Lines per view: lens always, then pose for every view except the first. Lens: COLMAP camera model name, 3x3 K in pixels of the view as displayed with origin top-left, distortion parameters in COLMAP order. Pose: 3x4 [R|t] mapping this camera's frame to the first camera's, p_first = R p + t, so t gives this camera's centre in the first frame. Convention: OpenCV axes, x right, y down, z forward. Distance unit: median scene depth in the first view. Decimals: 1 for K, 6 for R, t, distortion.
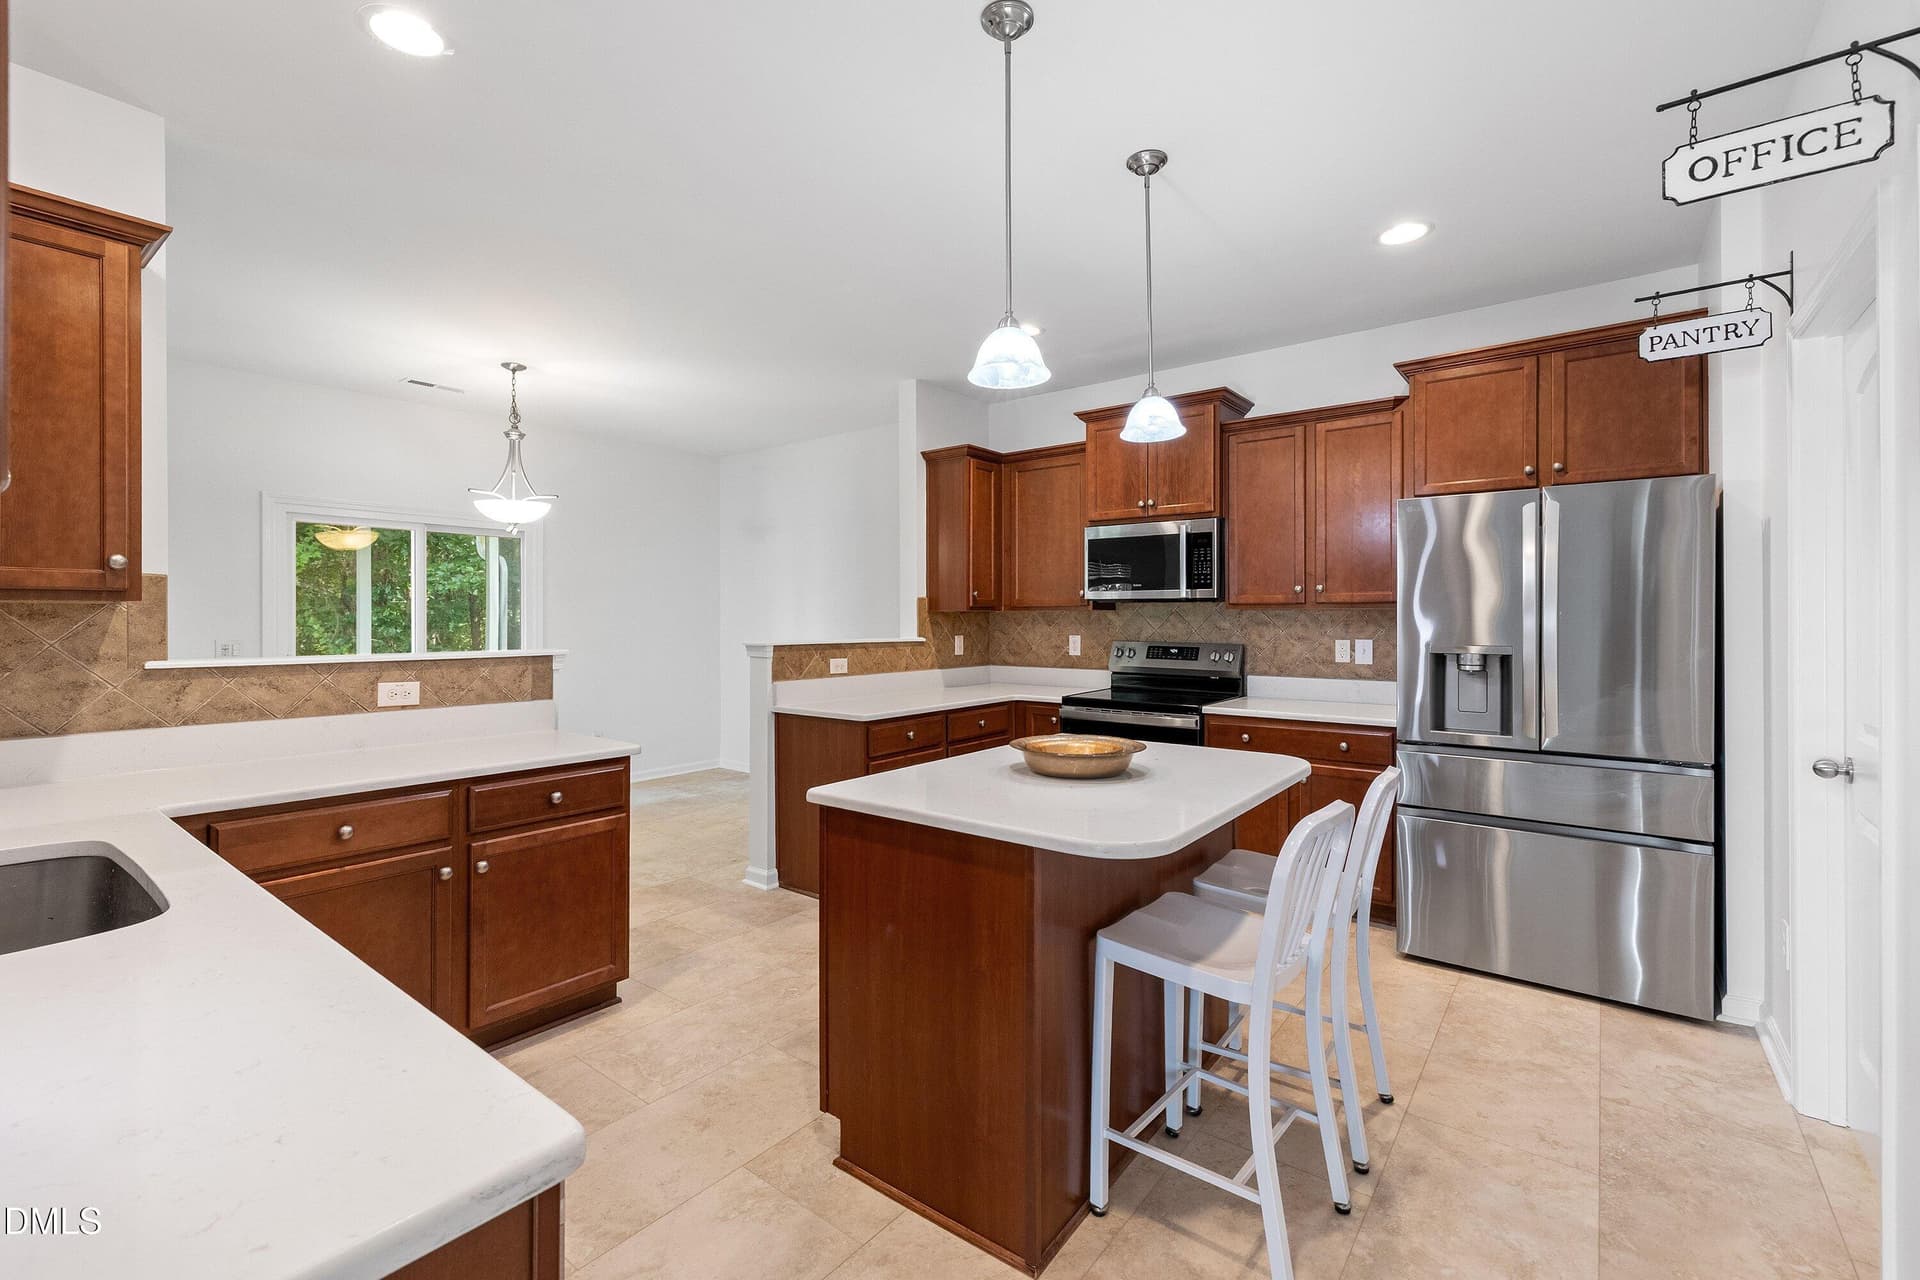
lens RADIAL K [[825.5, 0, 953.3], [0, 825.5, 618.6], [0, 0, 1]] dist [-0.000134, -0.000165]
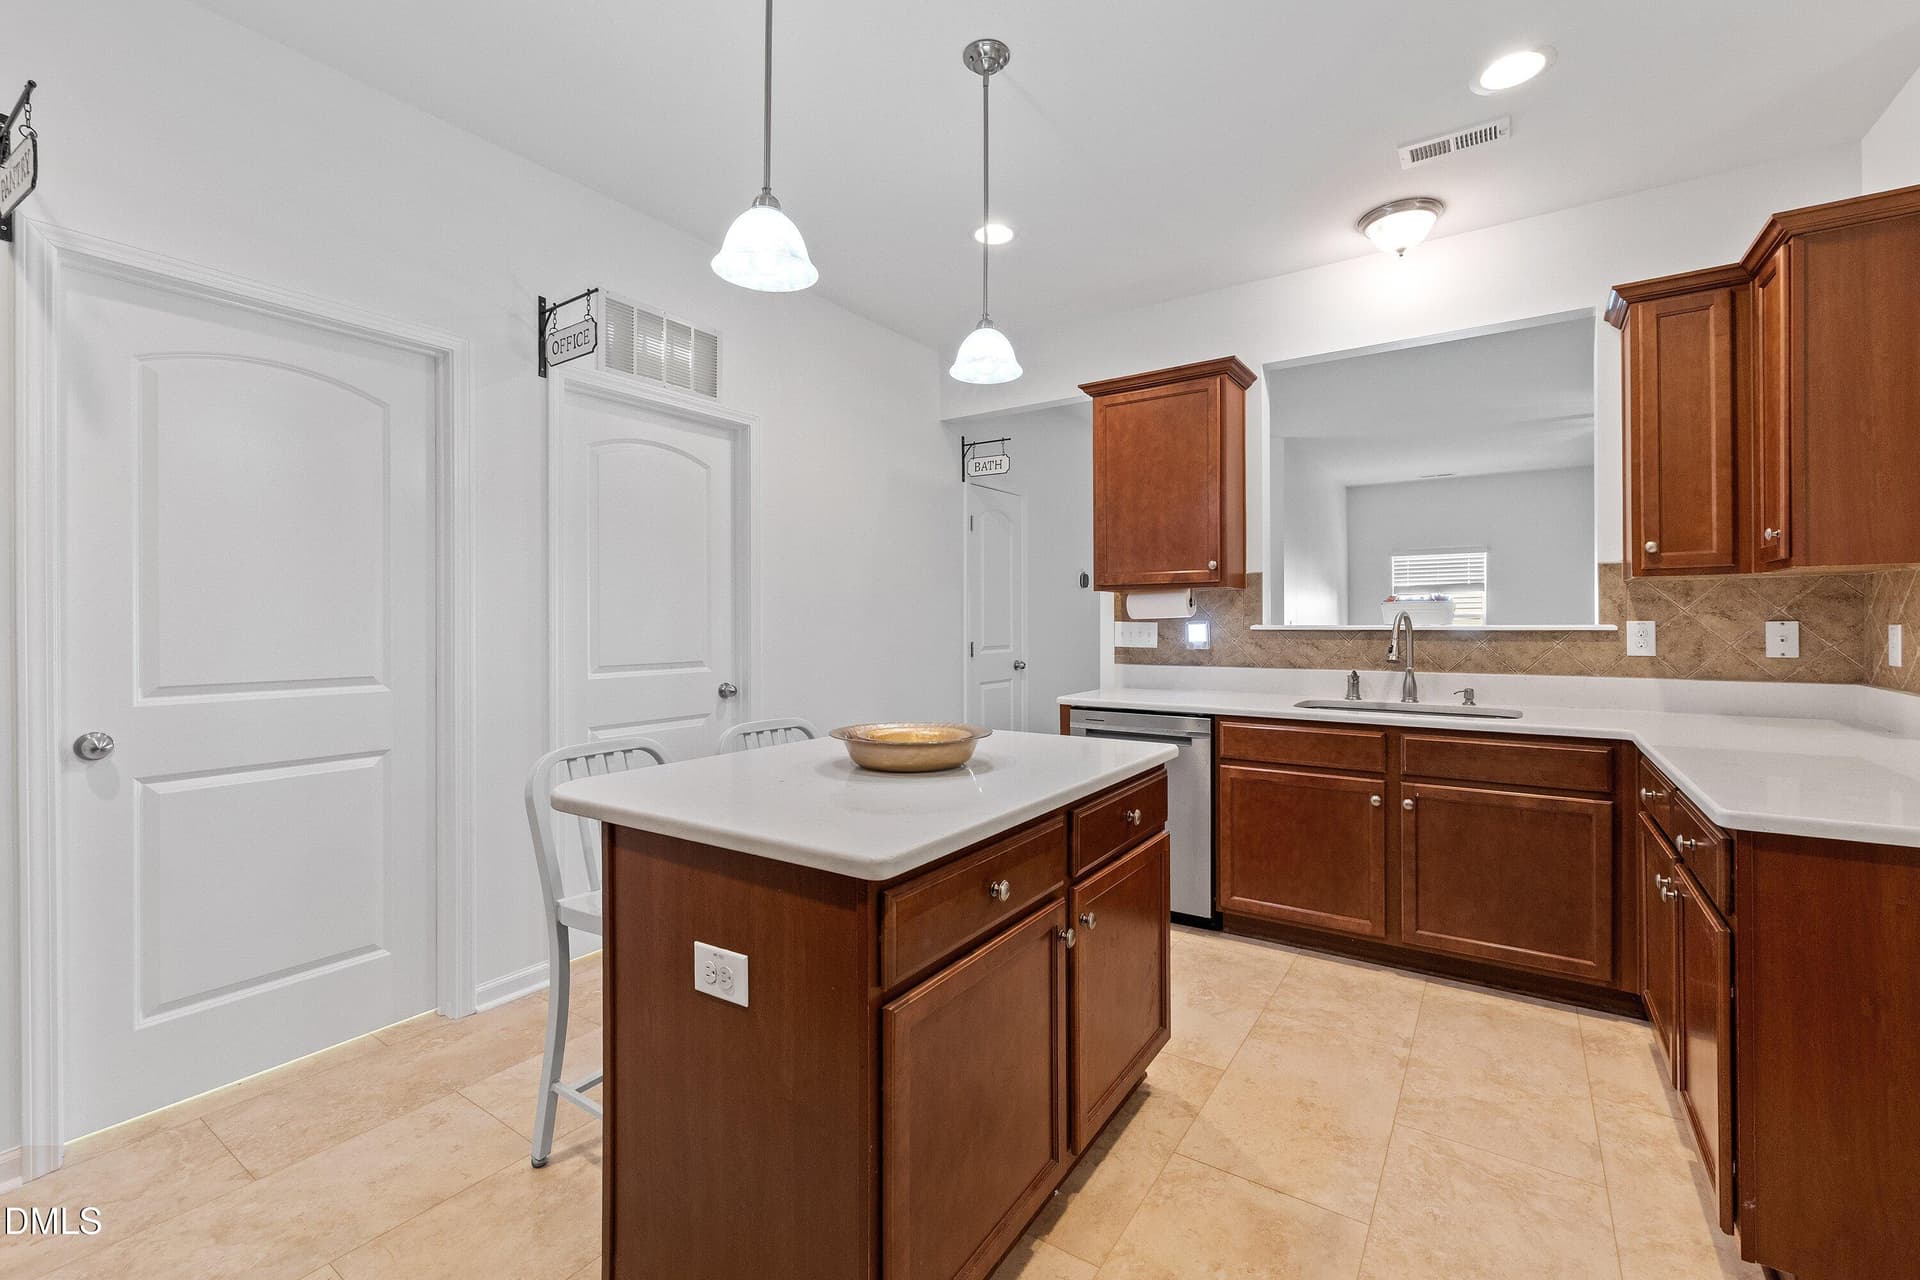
lens RADIAL K [[811.8, 0, 958.0], [0, 811.8, 626.7], [0, 0, 1]] dist [0.000405, 0.000045]
pose [[-0.997795, 0.004406, -0.066225, 0.085203], [0.004150, 0.999983, 0.004015, 0.024352], [0.066241, 0.003732, -0.997797, 0.993797]]
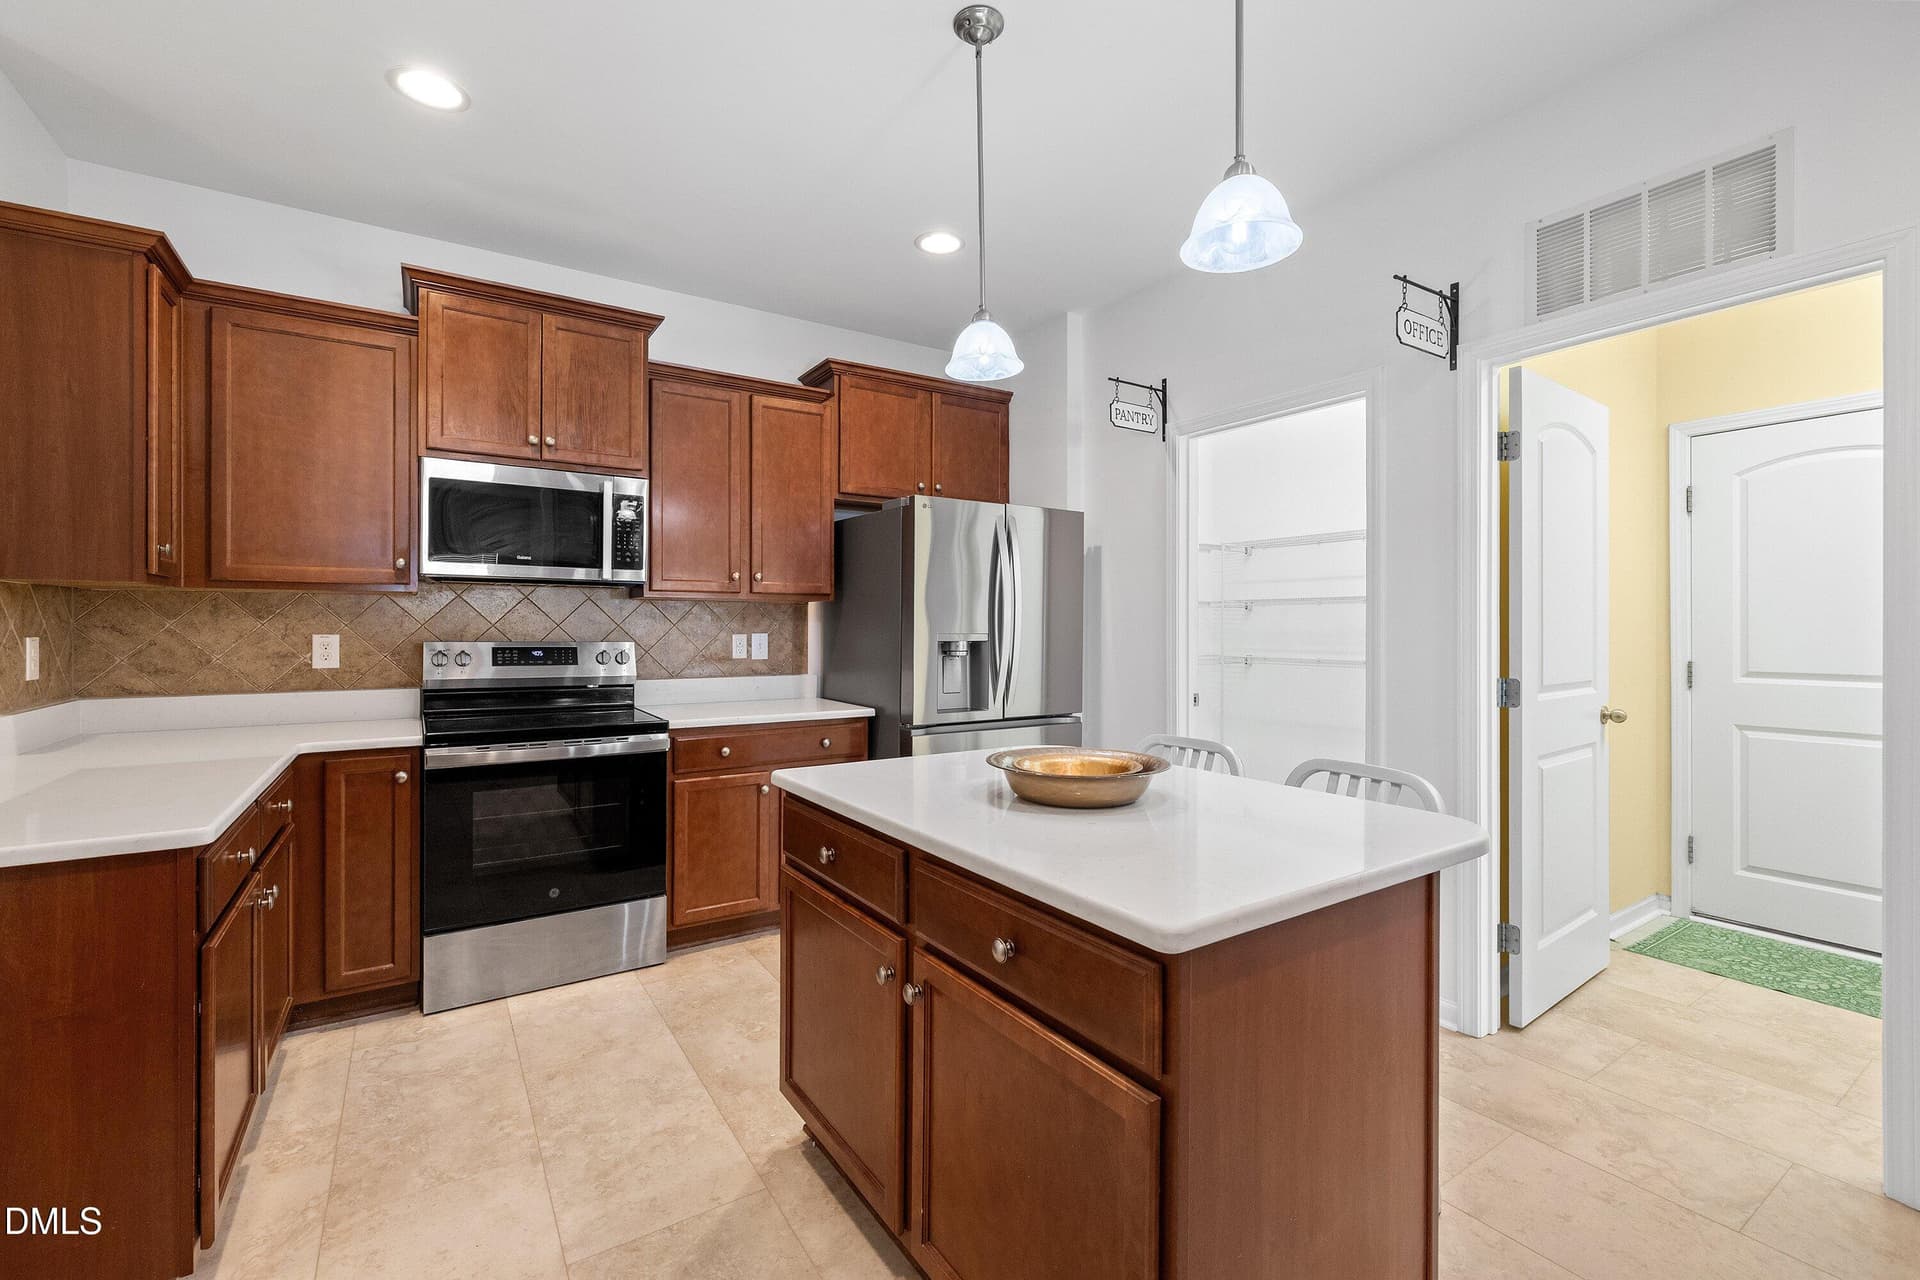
lens RADIAL K [[819.2, 0, 953.0], [0, 819.2, 627.1], [0, 0, 1]] dist [0.000868, 0.000146]
pose [[0.322290, 0.000949, 0.946641, -0.323048], [-0.002212, 0.999998, -0.000249, 0.017336], [-0.946638, -0.002013, 0.322291, 0.474343]]
